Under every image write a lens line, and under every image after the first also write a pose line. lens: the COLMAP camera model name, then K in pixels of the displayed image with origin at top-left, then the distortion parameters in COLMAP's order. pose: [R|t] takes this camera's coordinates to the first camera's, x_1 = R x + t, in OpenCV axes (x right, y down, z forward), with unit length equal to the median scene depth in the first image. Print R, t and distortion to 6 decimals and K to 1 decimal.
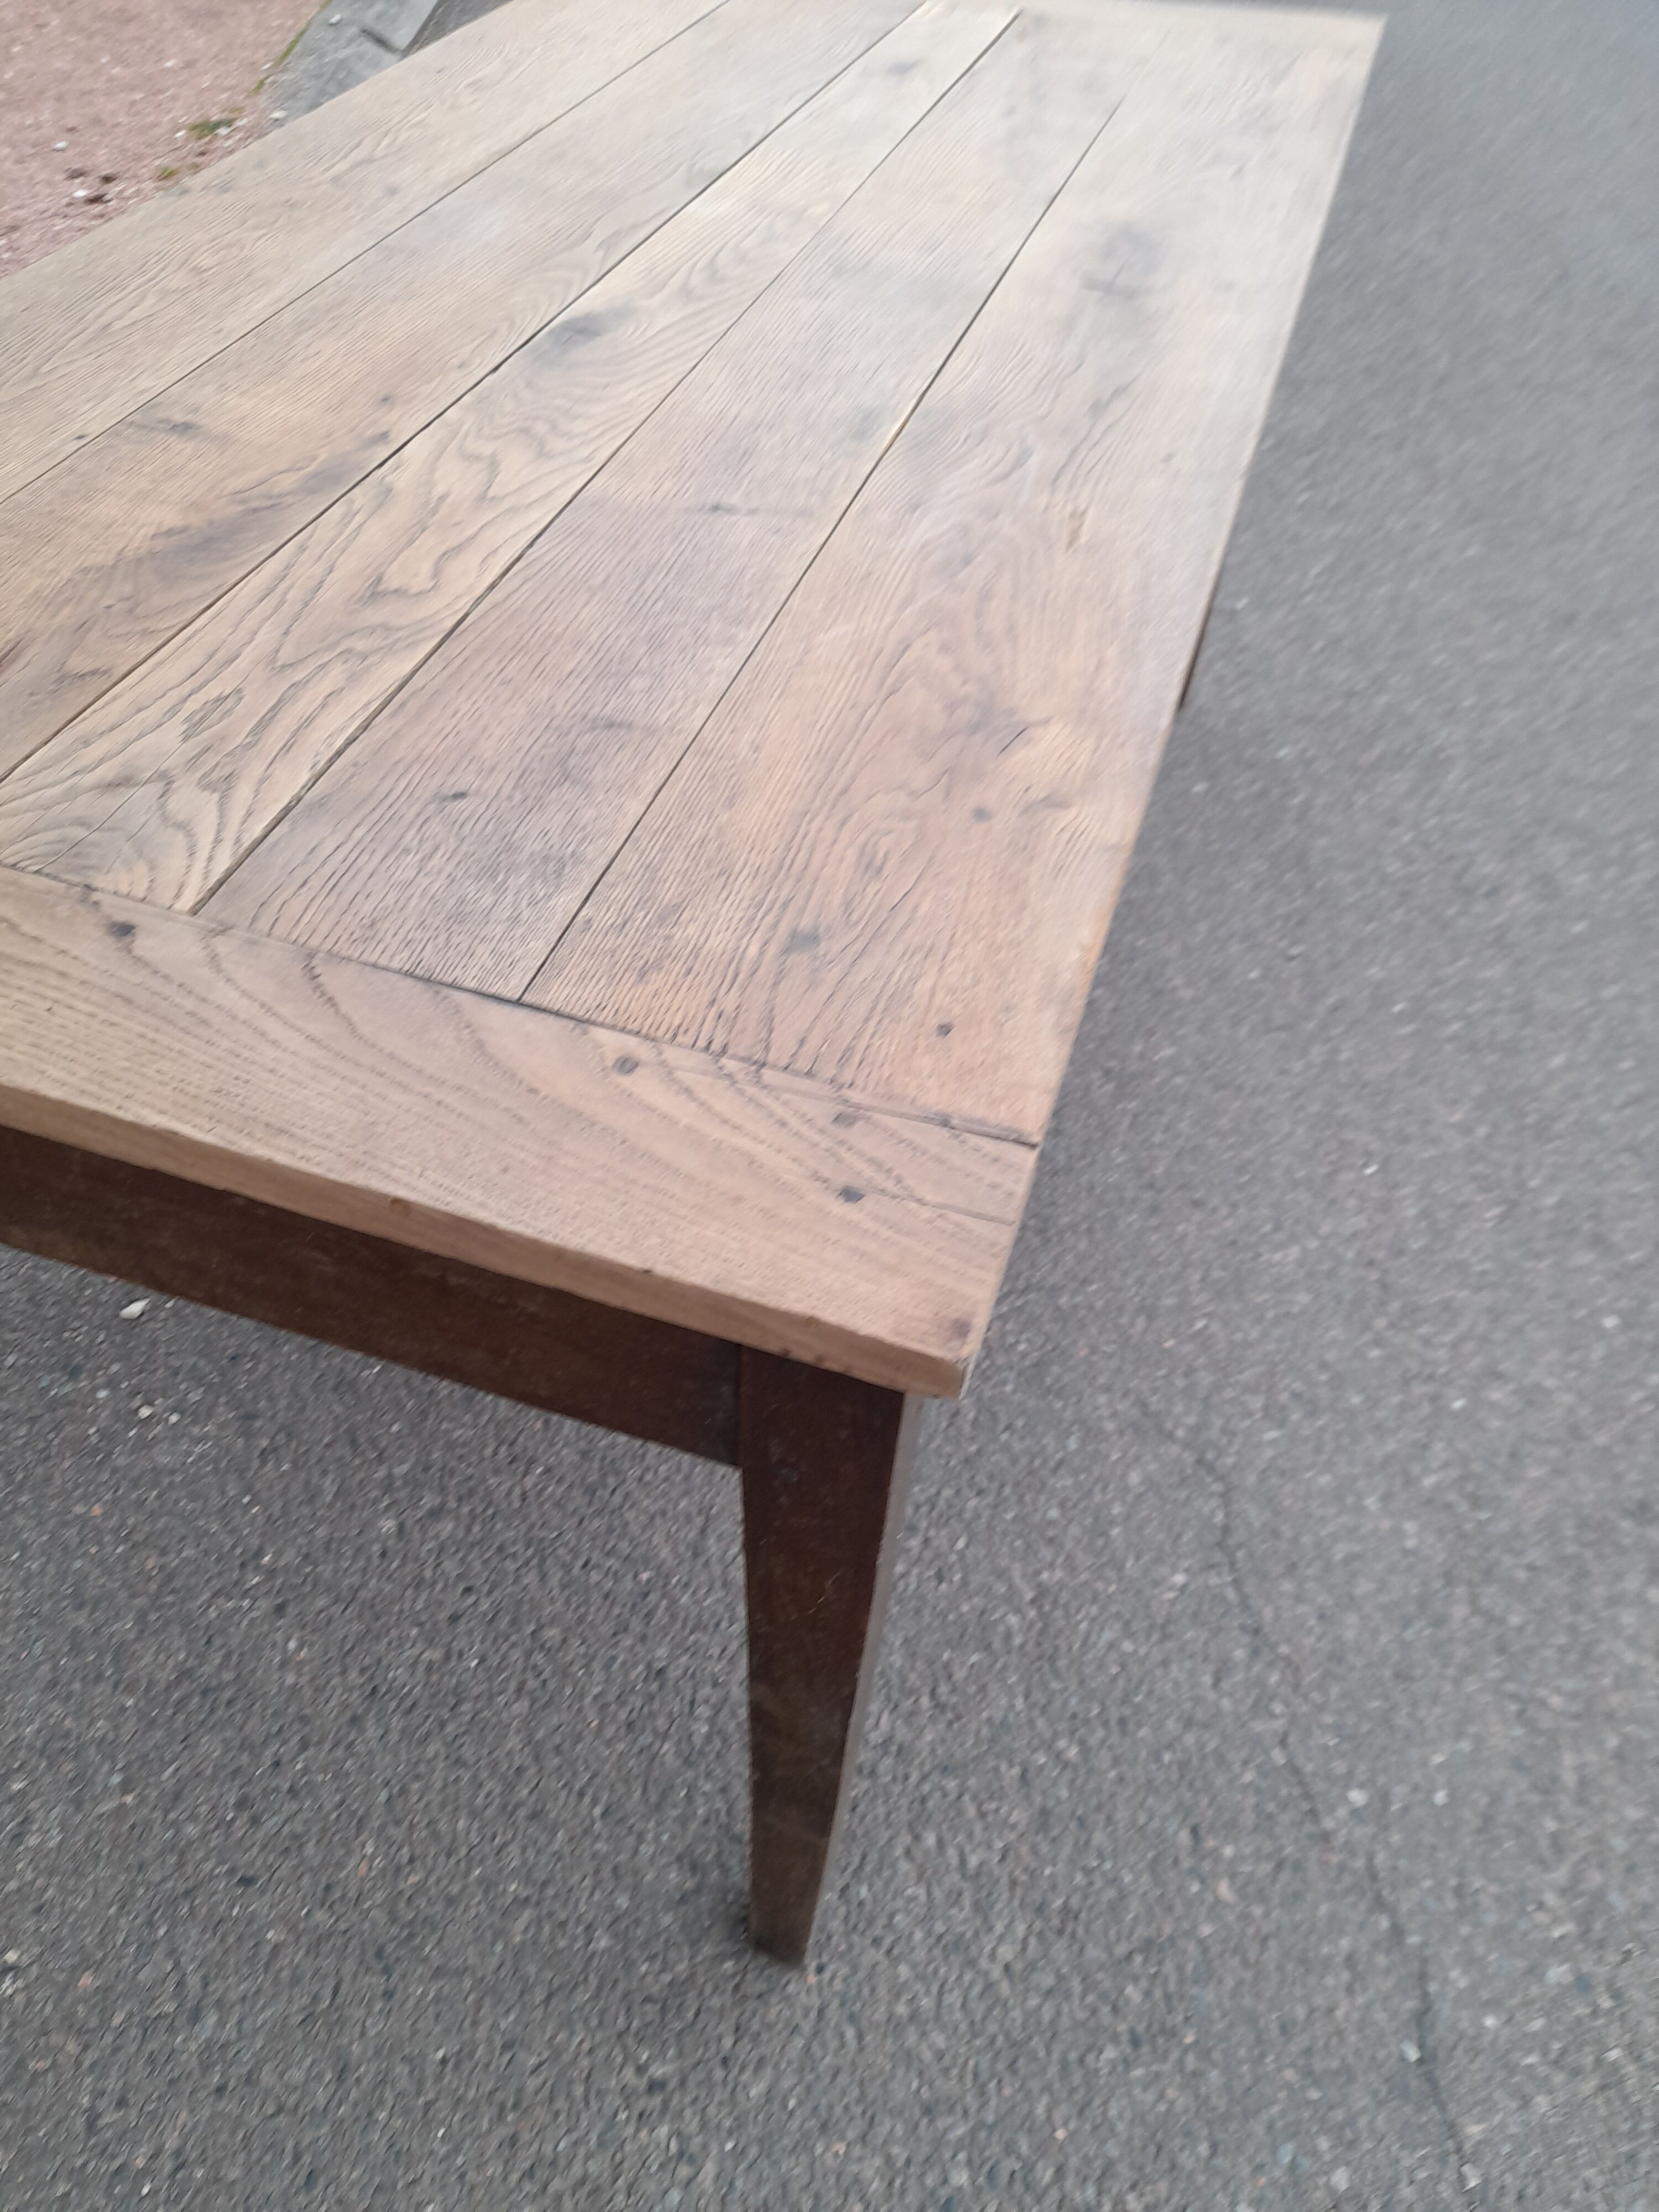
lens RADIAL K [[1629.7, 0, 826.6], [0, 1629.7, 1122.6], [0, 0, 1]] dist [0.018064, -0.008267]
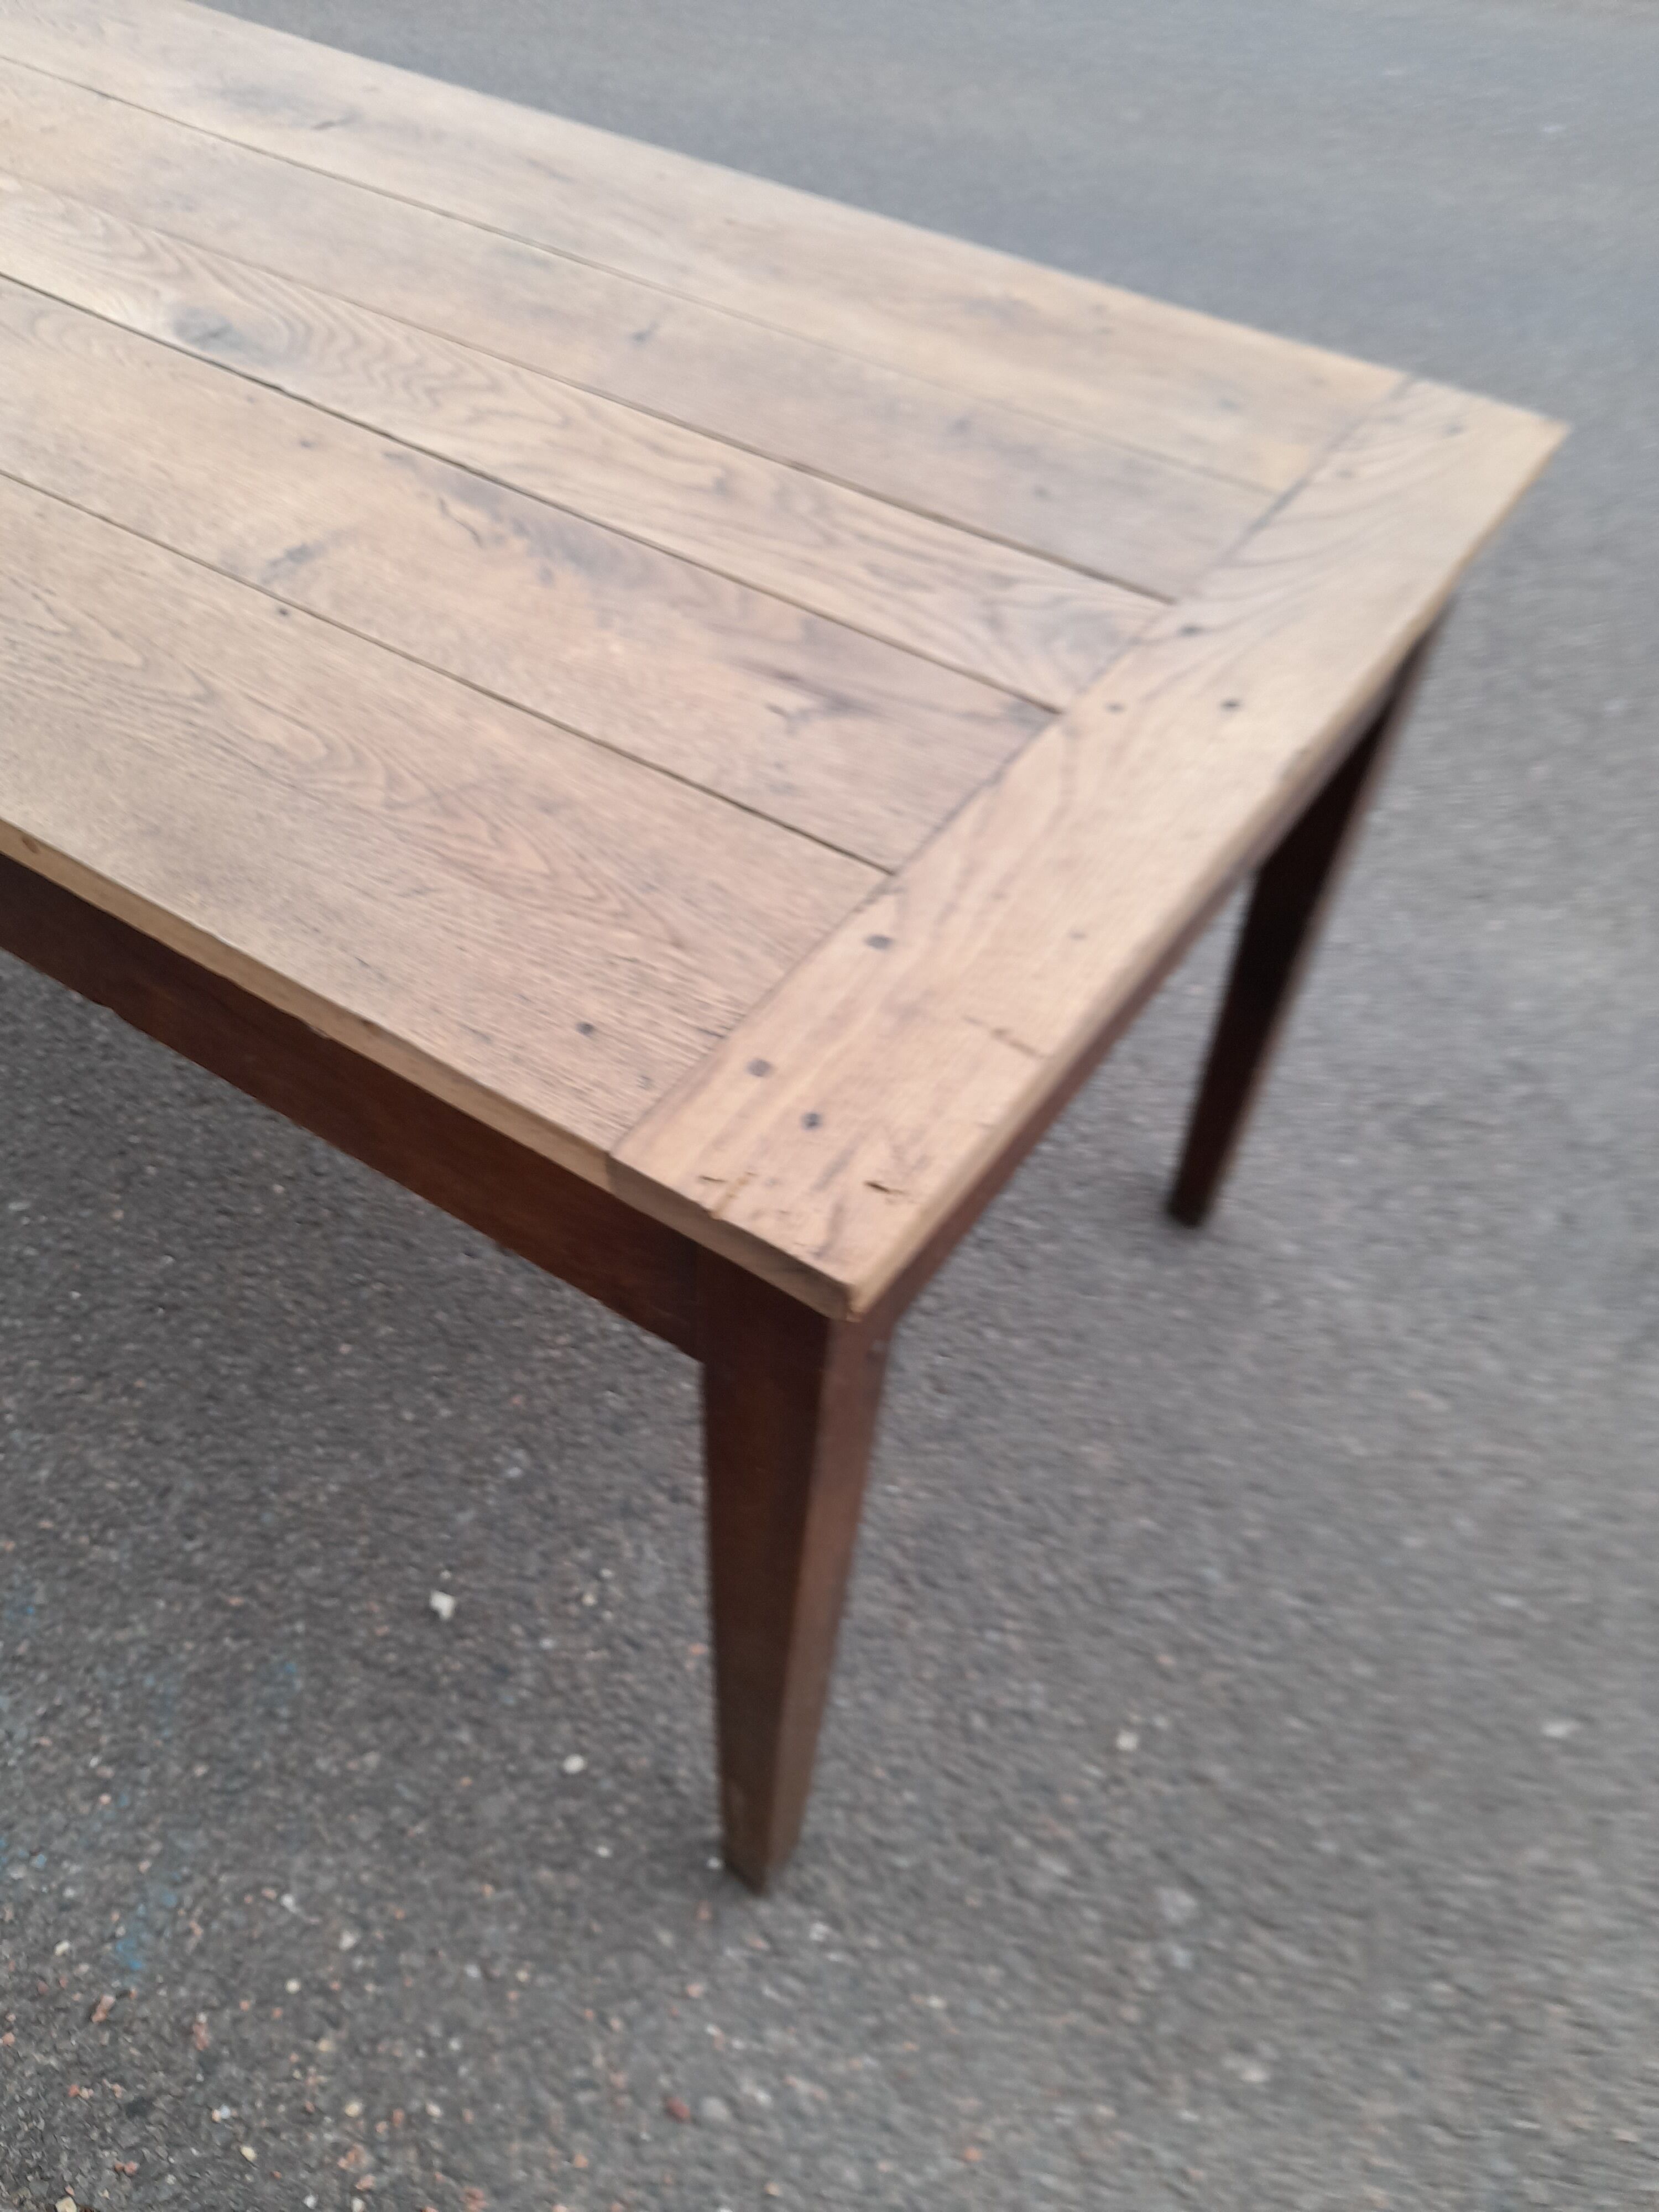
lens RADIAL K [[1654.7, 0, 794.9], [0, 1654.7, 1103.8], [0, 0, 1]] dist [0.019343, -0.039570]
pose [[0.282994, -0.727715, 0.624776, -0.965370], [0.674673, 0.614034, 0.409608, -0.380482], [-0.681712, 0.305603, 0.664738, 0.275001]]
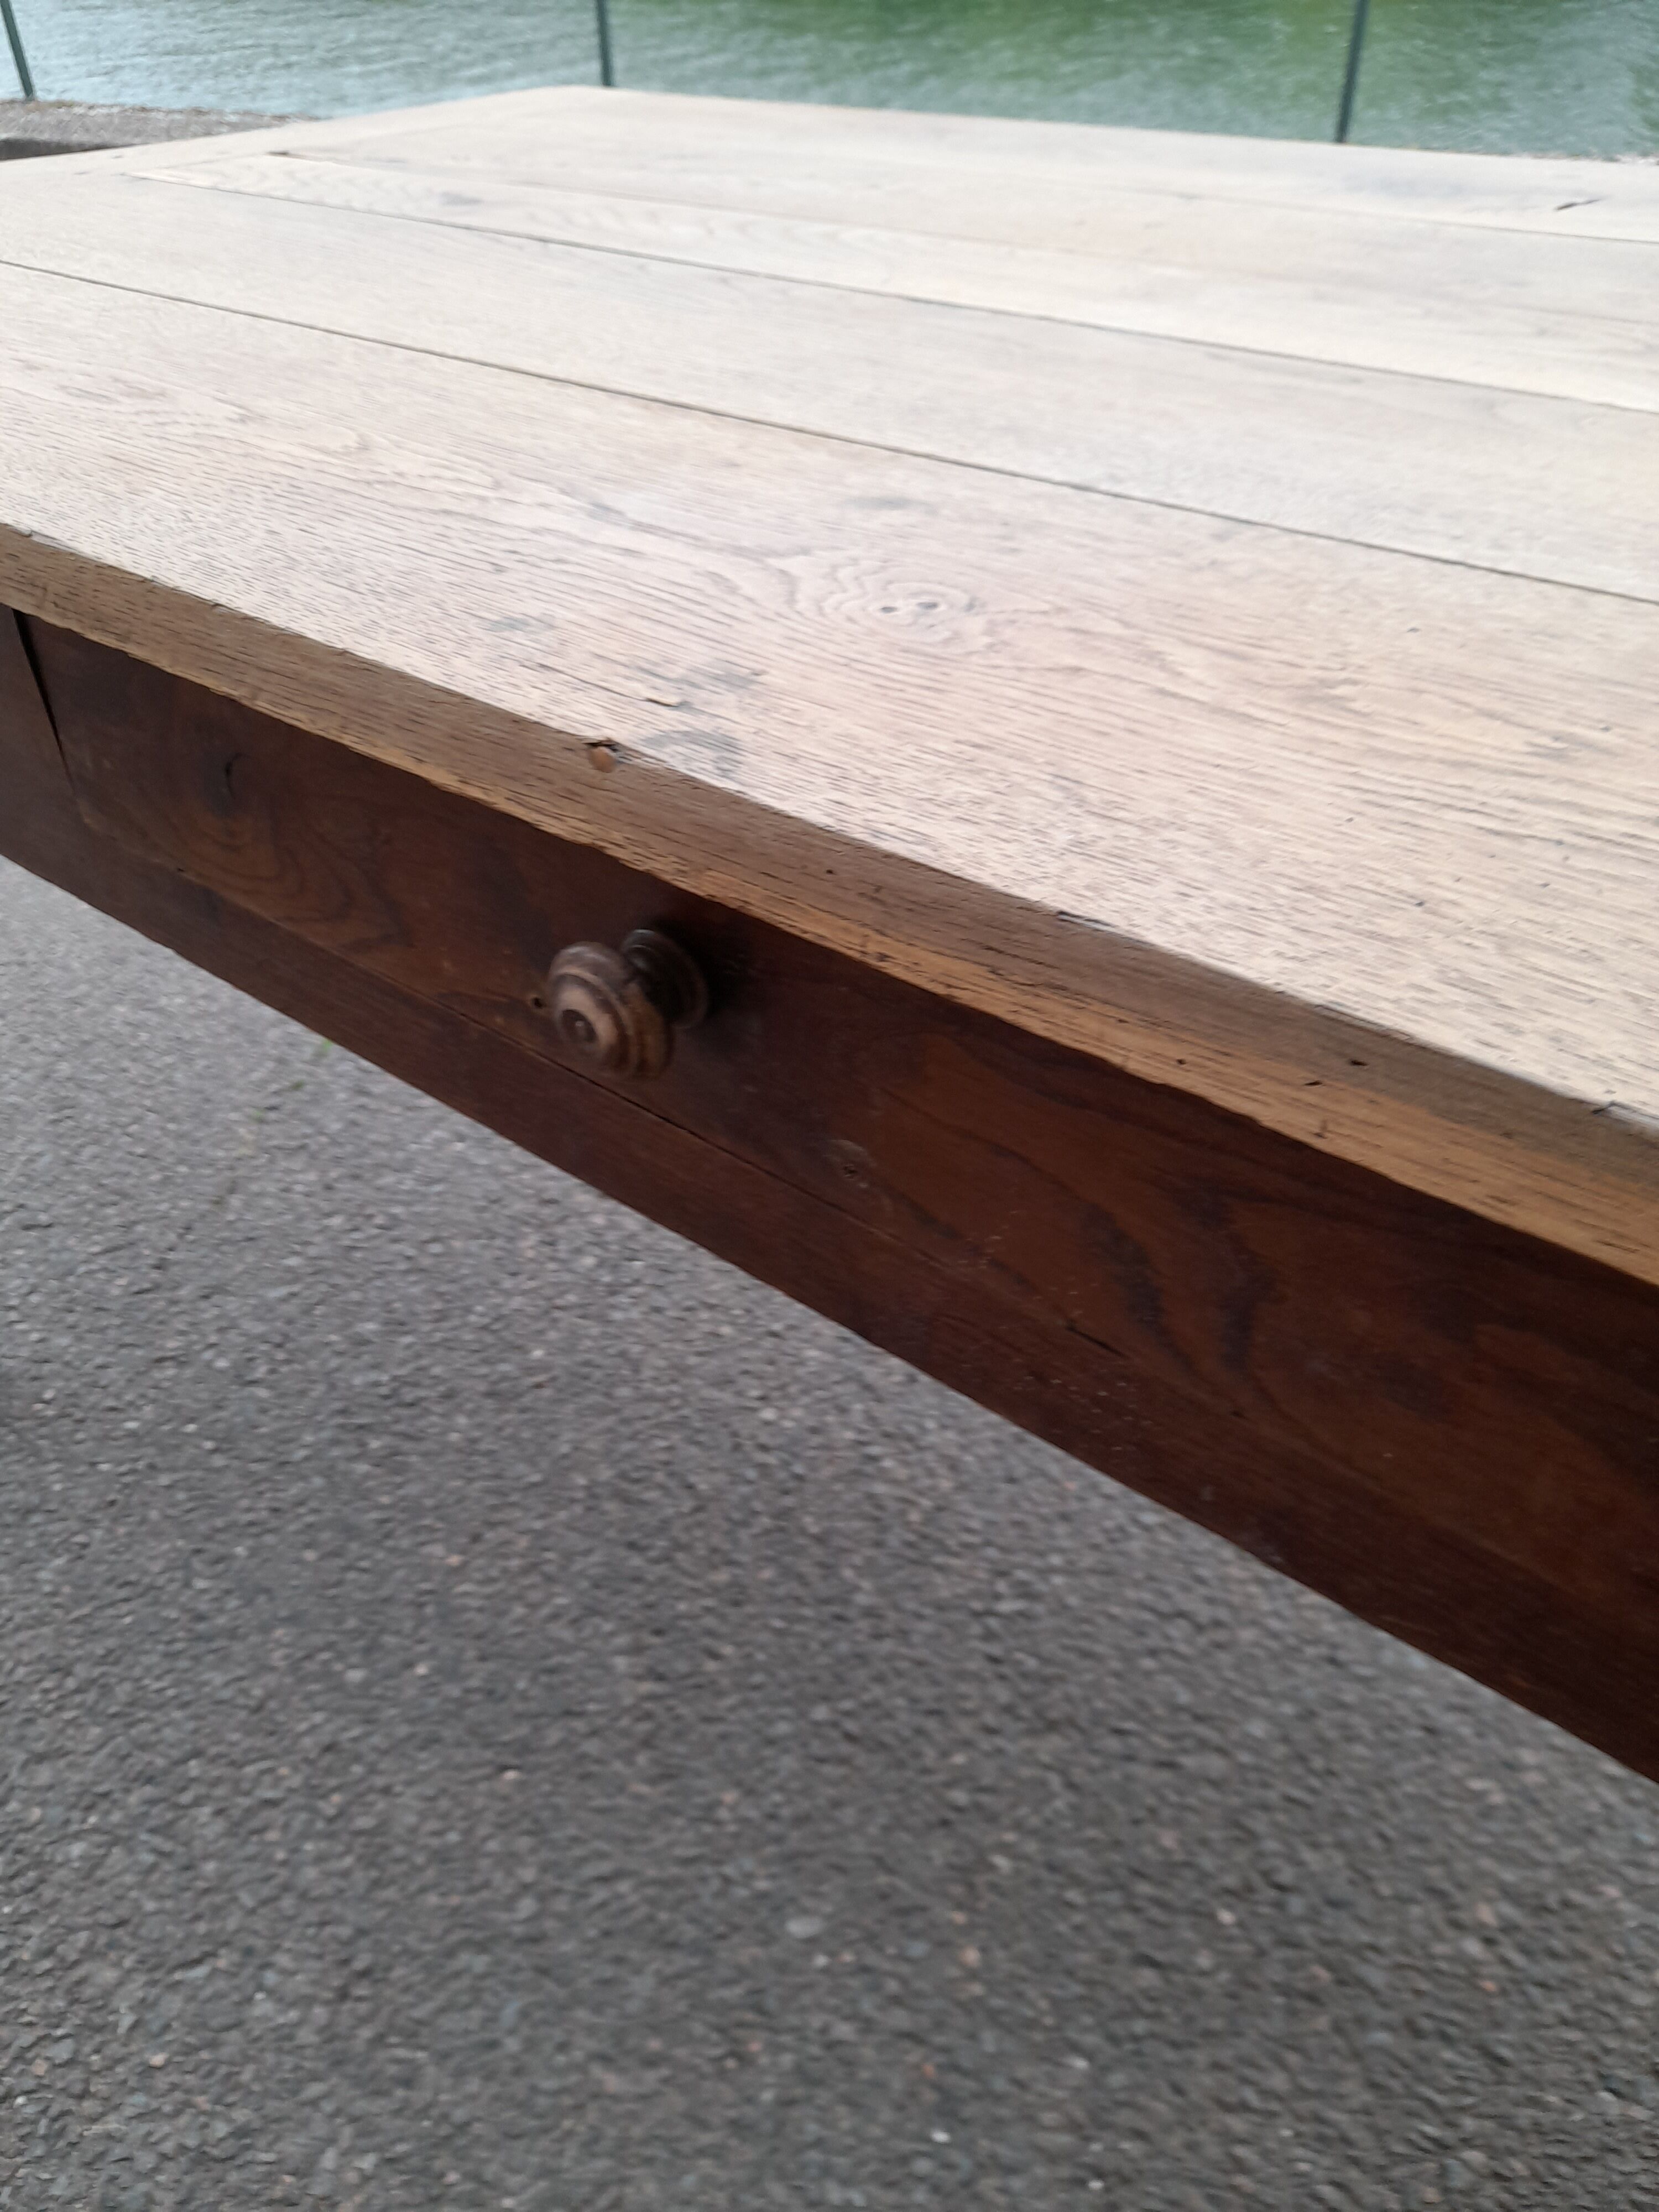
lens RADIAL K [[1685.6, 0, 771.3], [0, 1685.6, 1066.2], [0, 0, 1]] dist [-0.002288, -0.008449]
pose [[0.395768, -0.570733, 0.719466, -0.707500], [0.698976, 0.695348, 0.167104, -0.646815], [-0.595651, 0.436755, 0.674125, 0.928484]]
